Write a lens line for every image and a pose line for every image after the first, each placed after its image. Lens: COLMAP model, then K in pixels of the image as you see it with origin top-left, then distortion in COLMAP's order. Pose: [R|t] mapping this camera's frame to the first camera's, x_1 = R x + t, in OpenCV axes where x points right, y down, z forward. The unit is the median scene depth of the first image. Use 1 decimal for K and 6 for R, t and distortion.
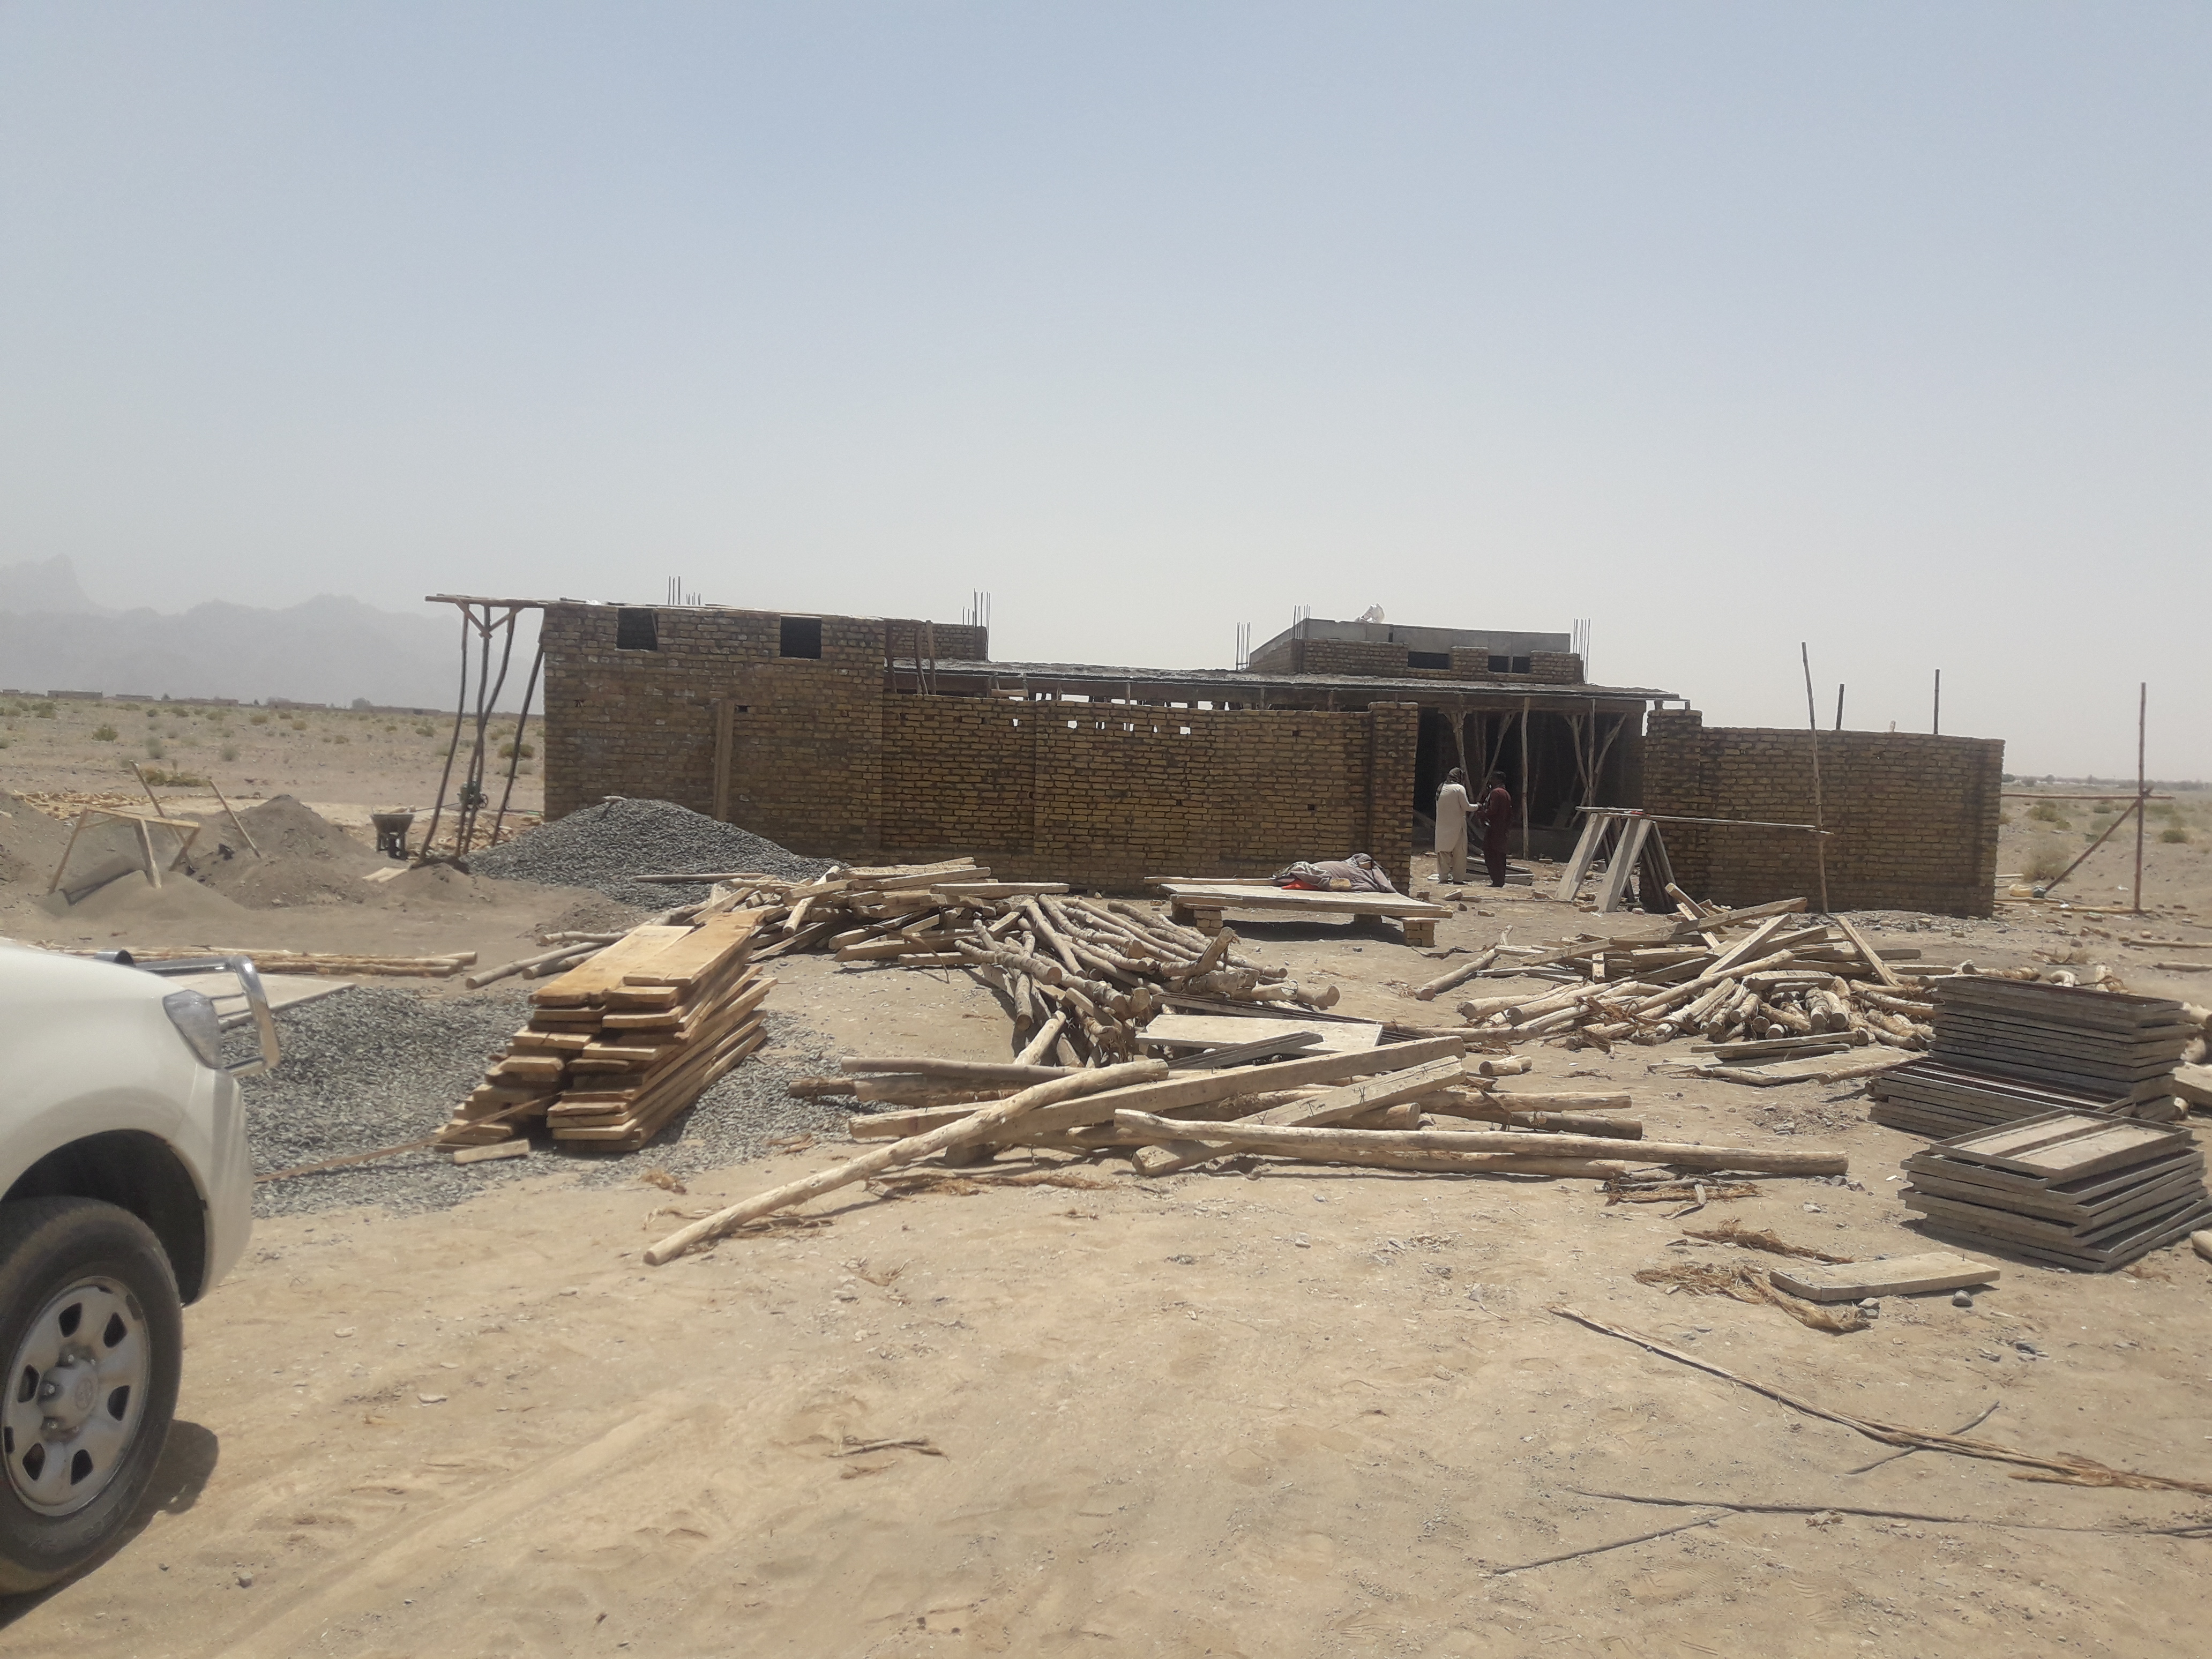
lens RADIAL K [[1800.1, 0, 1106.8], [0, 1800.1, 843.8], [0, 0, 1]] dist [0.063701, -0.033557]
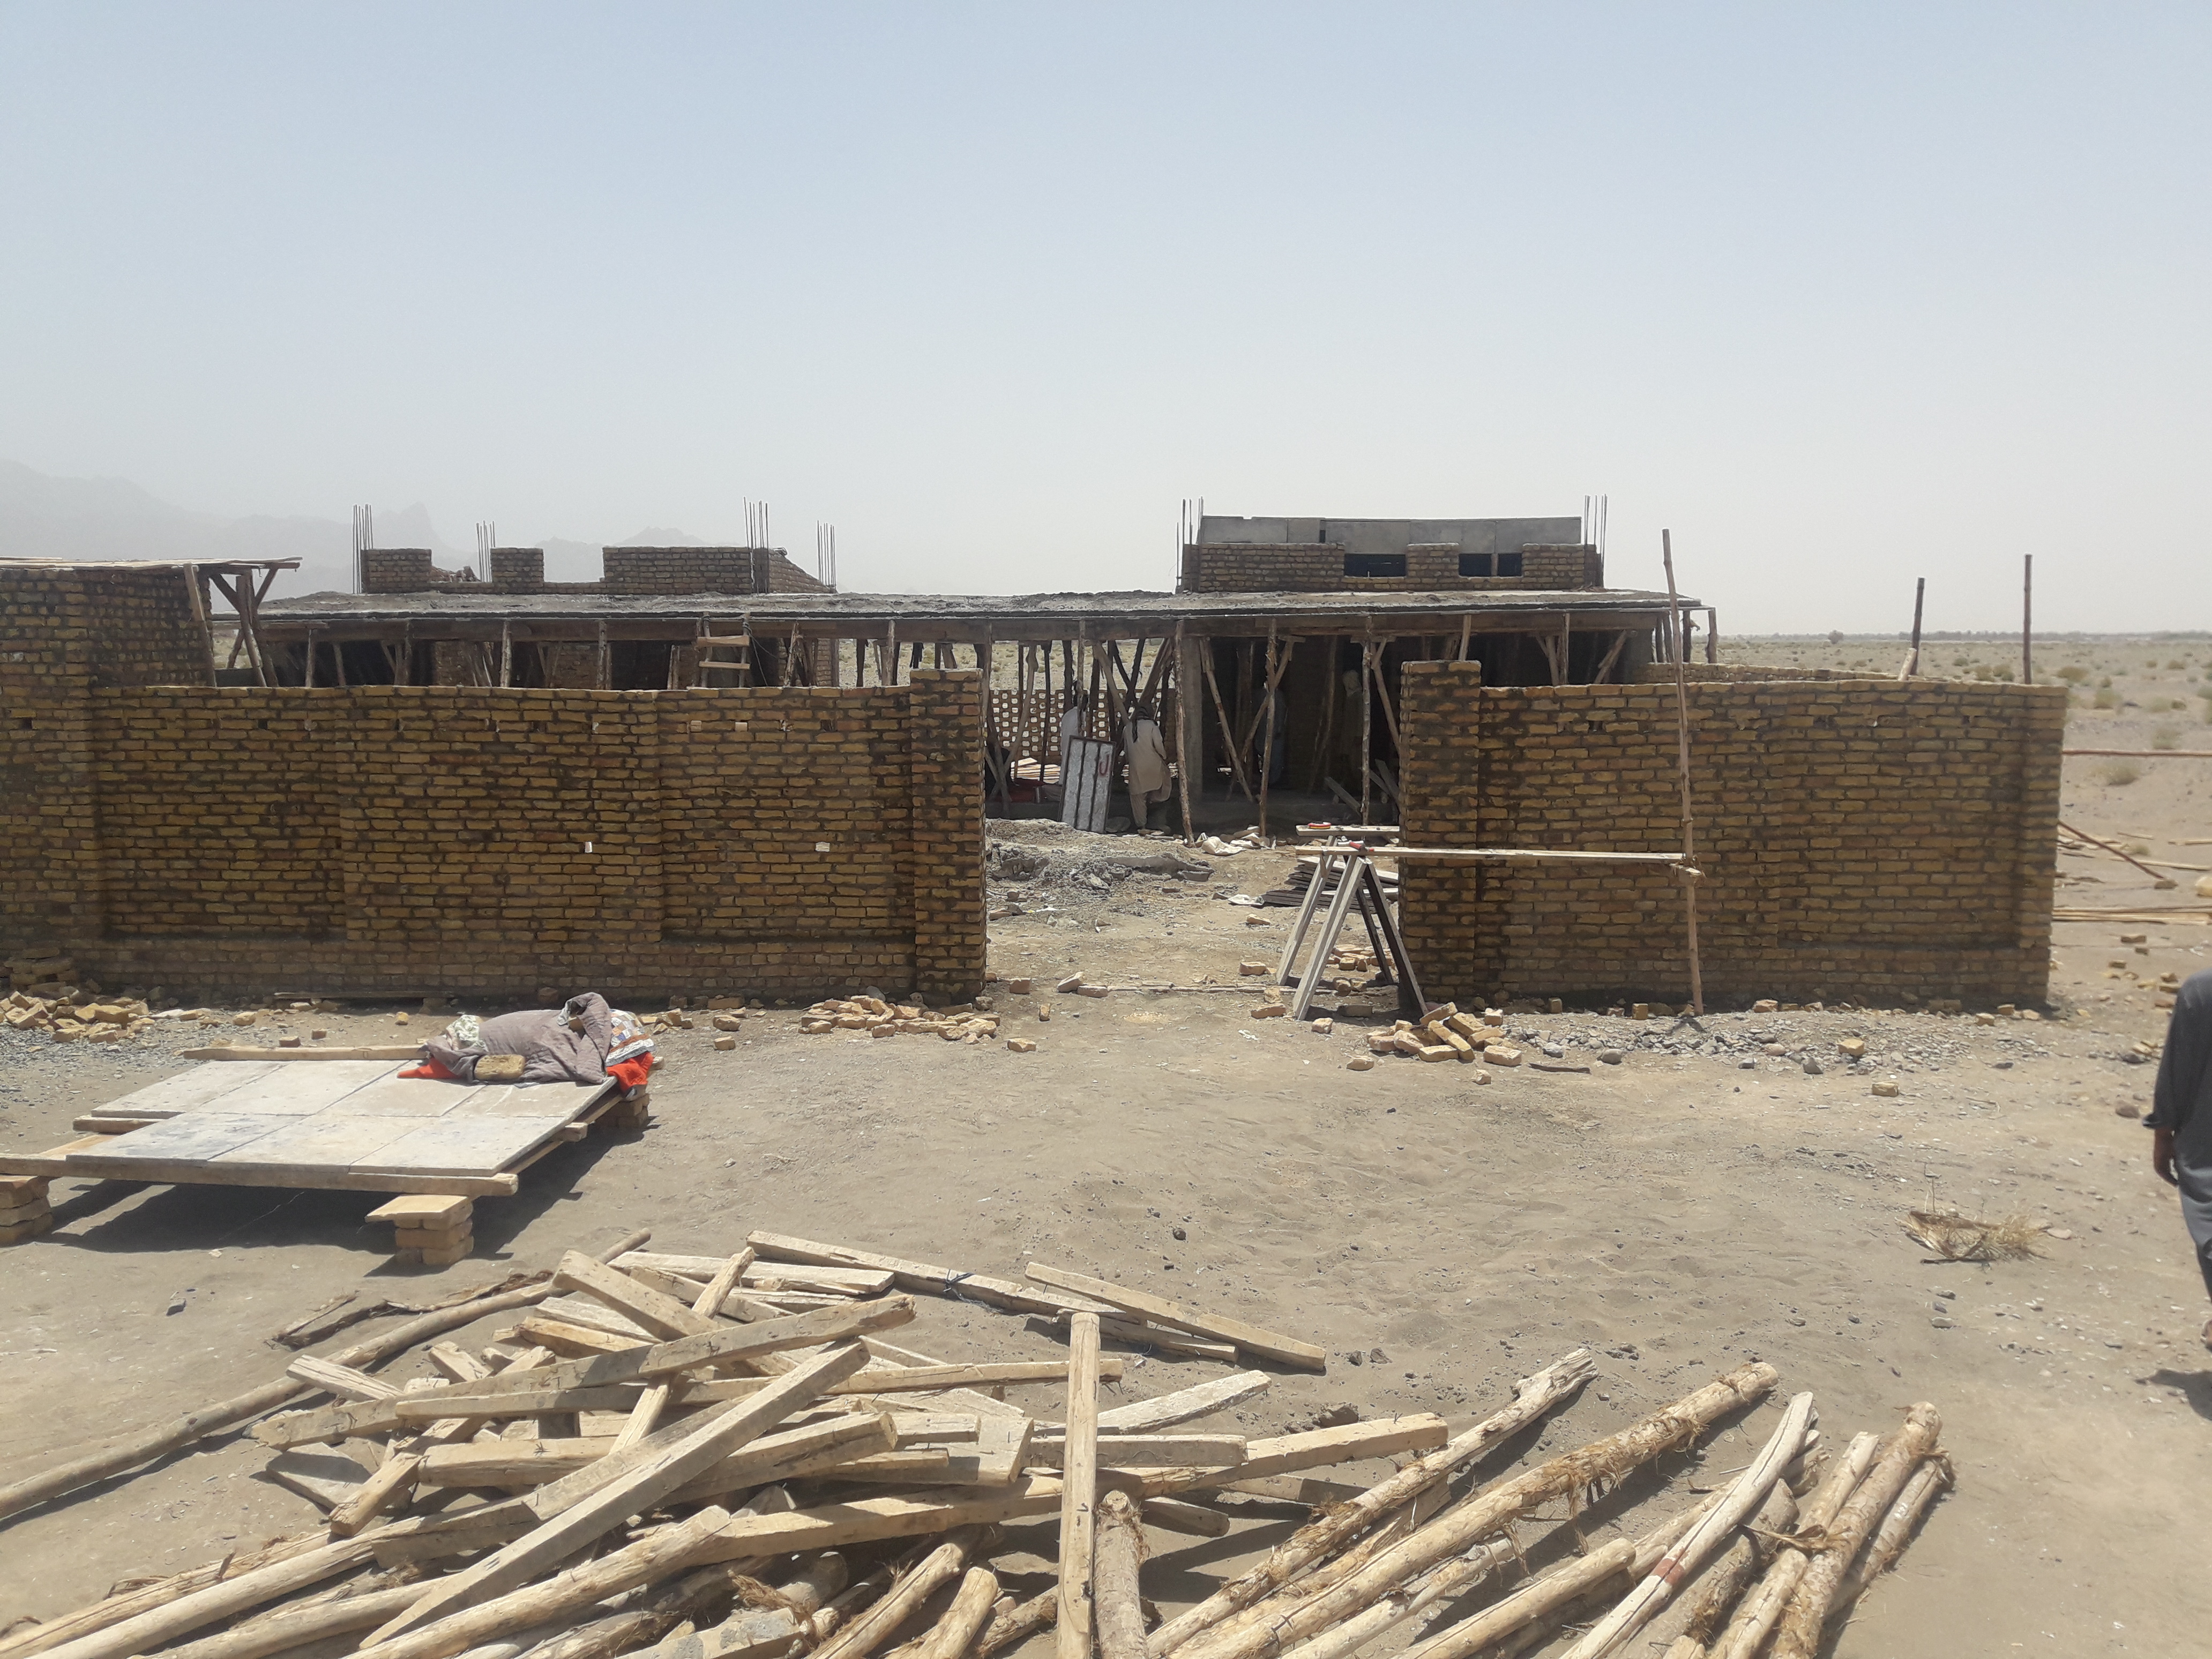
lens RADIAL K [[1800.1, 0, 1108.6], [0, 1800.1, 820.7], [0, 0, 1]] dist [0.063701, -0.033557]
pose [[0.986008, -0.023865, -0.164983, 0.309324], [0.030877, 0.998720, 0.040068, -0.049973], [0.163816, -0.044601, 0.985482, 0.417688]]
